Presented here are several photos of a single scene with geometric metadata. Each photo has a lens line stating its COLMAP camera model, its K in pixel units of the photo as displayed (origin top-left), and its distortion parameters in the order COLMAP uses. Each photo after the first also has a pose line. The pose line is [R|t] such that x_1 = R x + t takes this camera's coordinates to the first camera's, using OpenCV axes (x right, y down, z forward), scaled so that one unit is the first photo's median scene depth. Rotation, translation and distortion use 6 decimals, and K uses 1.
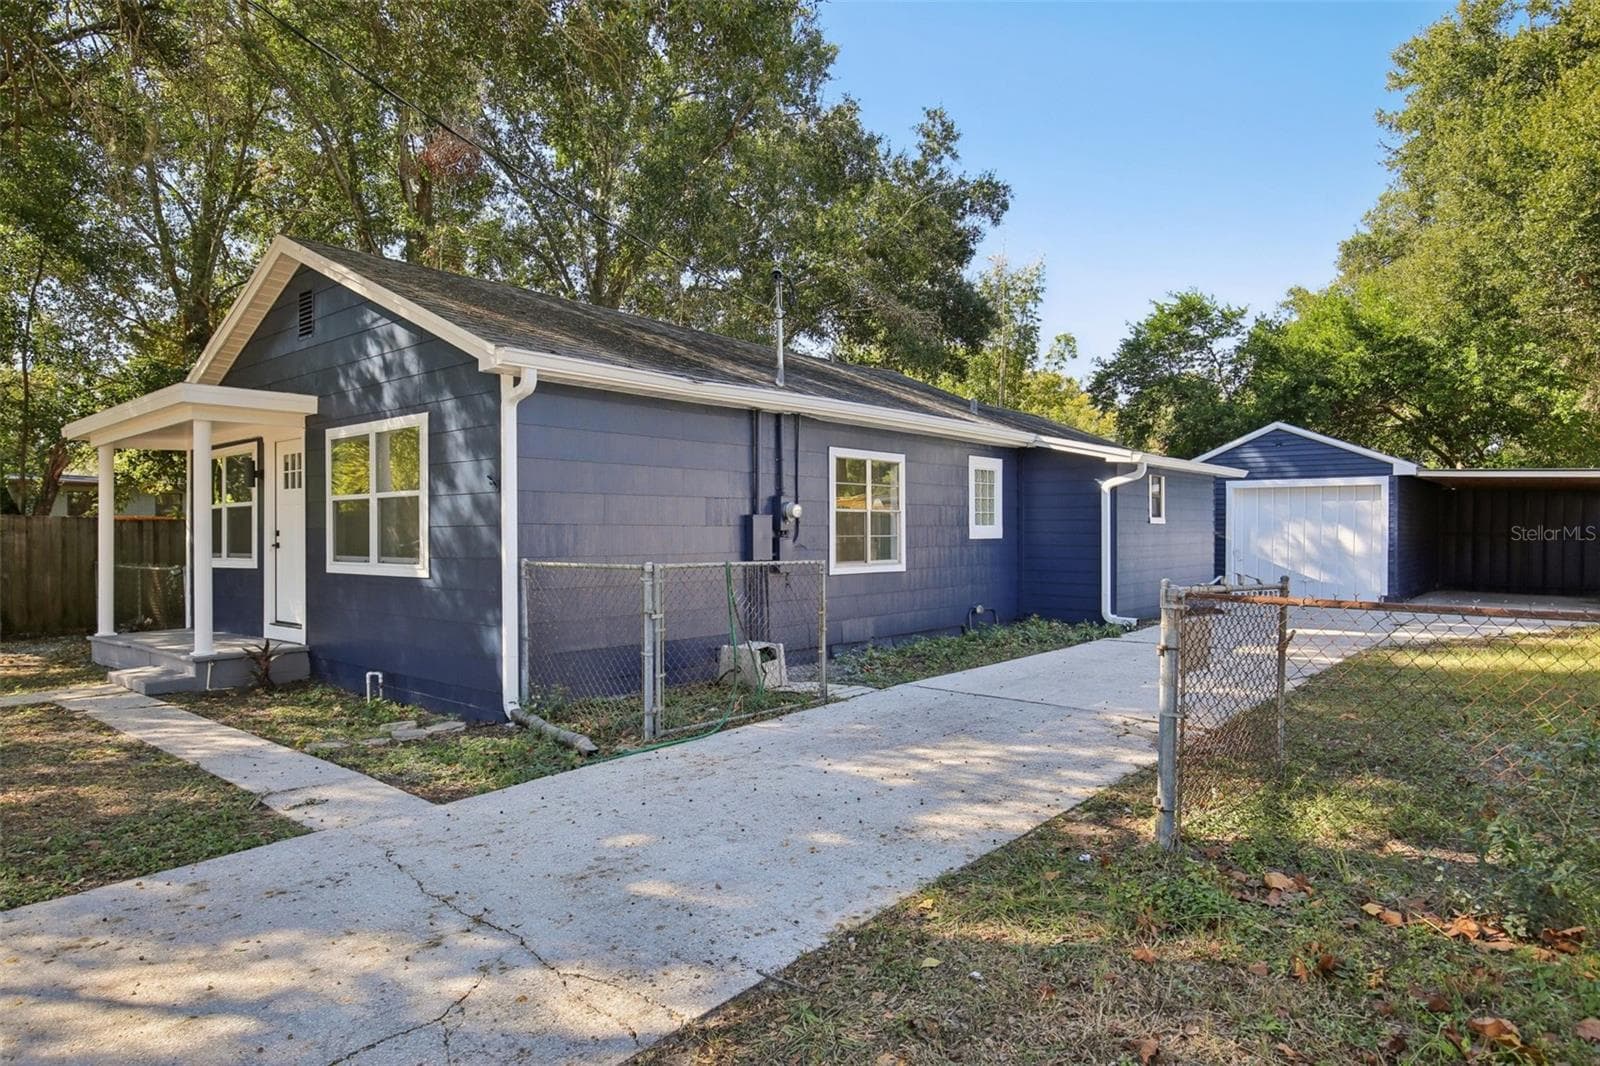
lens RADIAL K [[932.6, 0, 800.0], [0, 932.6, 533.0], [0, 0, 1]] dist [-0.052143, 0.000652]
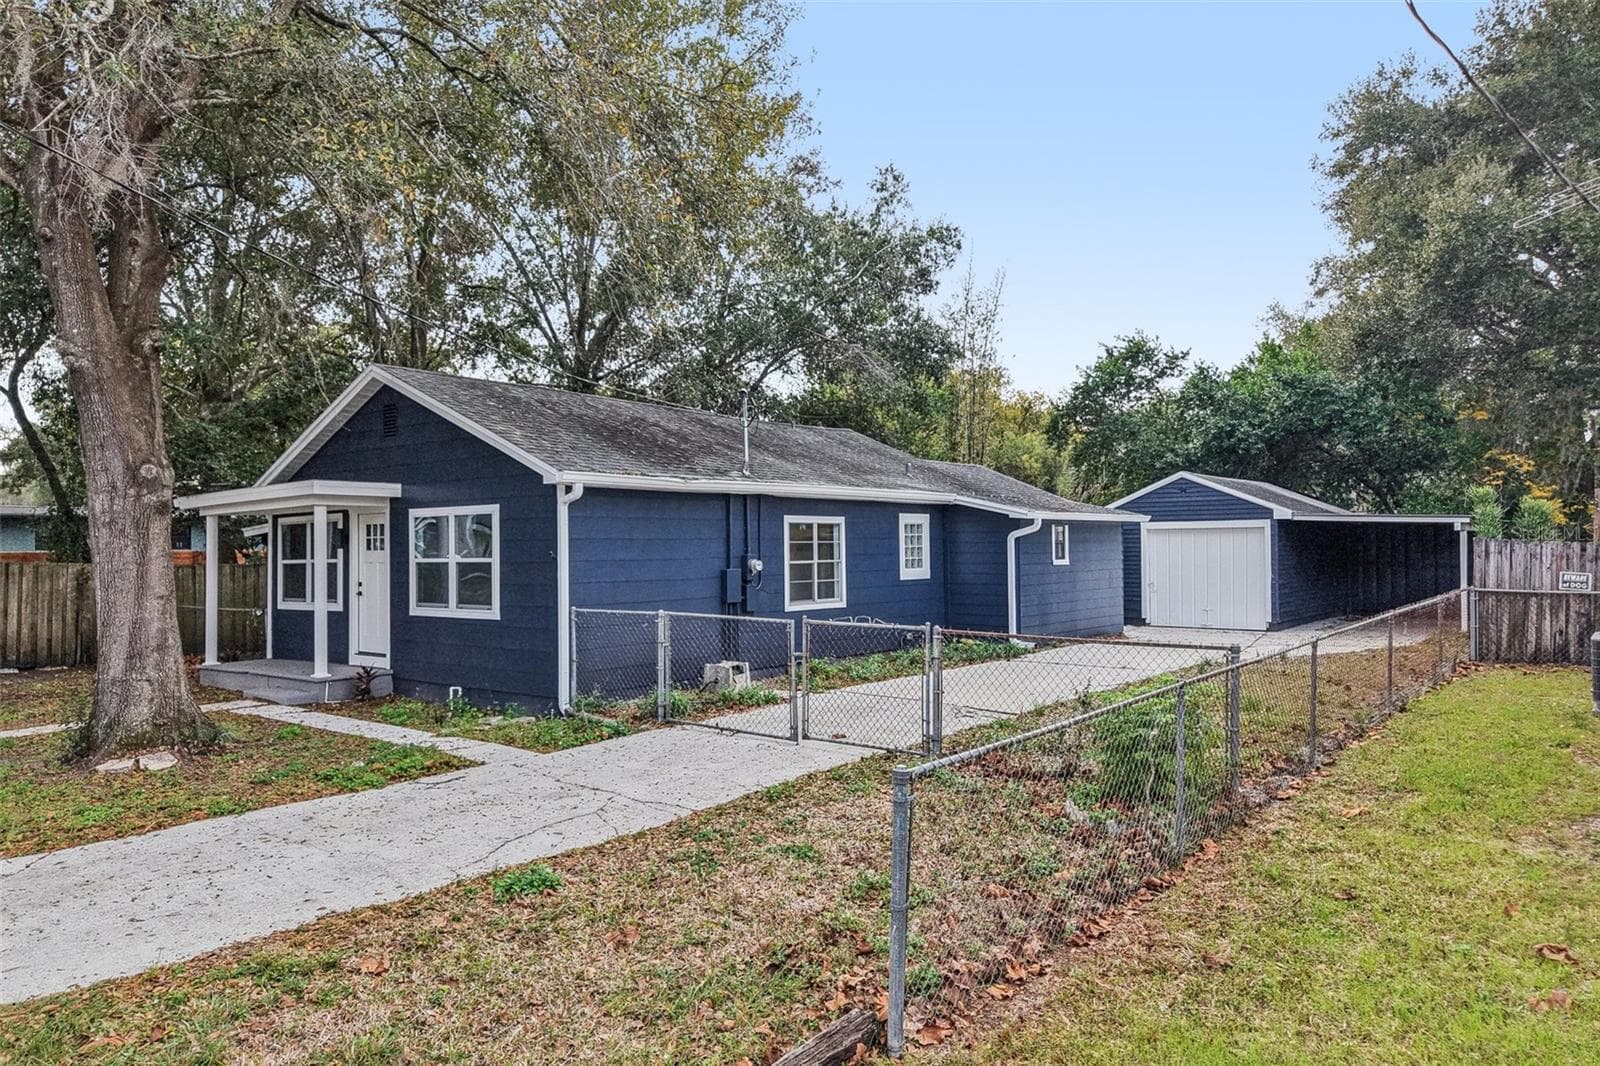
lens RADIAL K [[1008.3, 0, 800.0], [0, 1008.3, 533.0], [0, 0, 1]] dist [-0.003105, -0.002295]
pose [[0.999743, -0.007417, 0.021432, 0.021846], [0.007840, 0.999774, -0.019747, -0.035970], [-0.021280, 0.019910, 0.999575, -0.406389]]
